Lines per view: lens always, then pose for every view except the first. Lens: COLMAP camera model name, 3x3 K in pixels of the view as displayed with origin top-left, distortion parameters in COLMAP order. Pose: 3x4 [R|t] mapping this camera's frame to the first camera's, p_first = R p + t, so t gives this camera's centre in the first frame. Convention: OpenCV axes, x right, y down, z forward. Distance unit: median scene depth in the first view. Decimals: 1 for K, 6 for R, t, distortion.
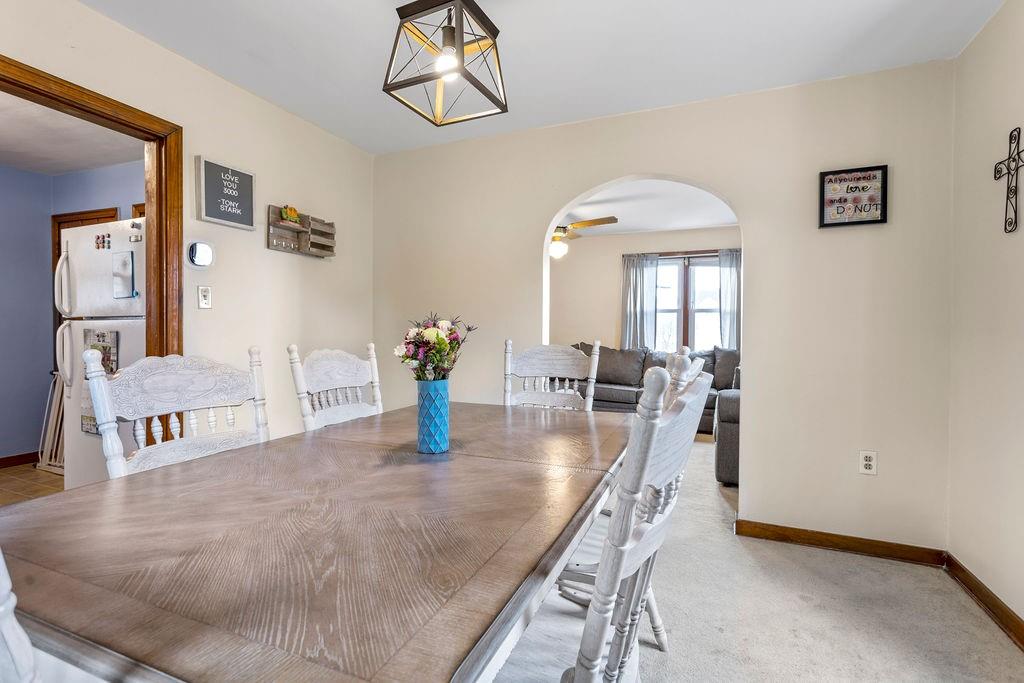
lens RADIAL K [[487.0, 0, 512.3], [0, 487.0, 337.5], [0, 0, 1]] dist [-0.005209, -0.000294]
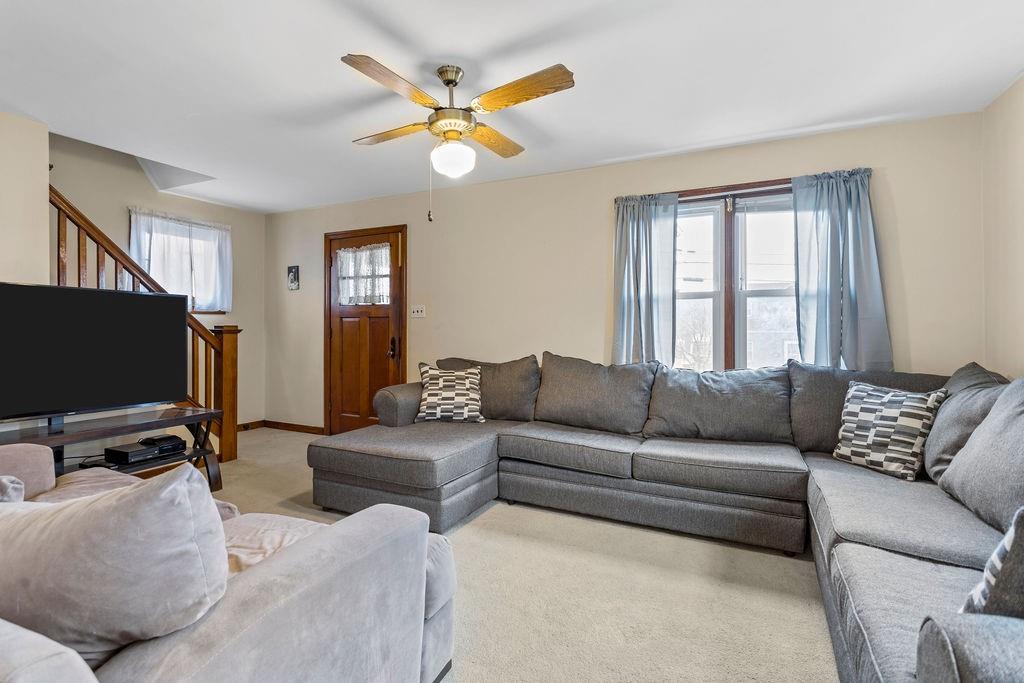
lens RADIAL K [[487.0, 0, 510.5], [0, 487.0, 334.2], [0, 0, 1]] dist [-0.005209, -0.000294]
pose [[0.998067, -0.005666, -0.061884, 0.145547], [0.004623, 0.999845, -0.016993, -0.002302], [0.061970, 0.016674, 0.997939, 0.443232]]
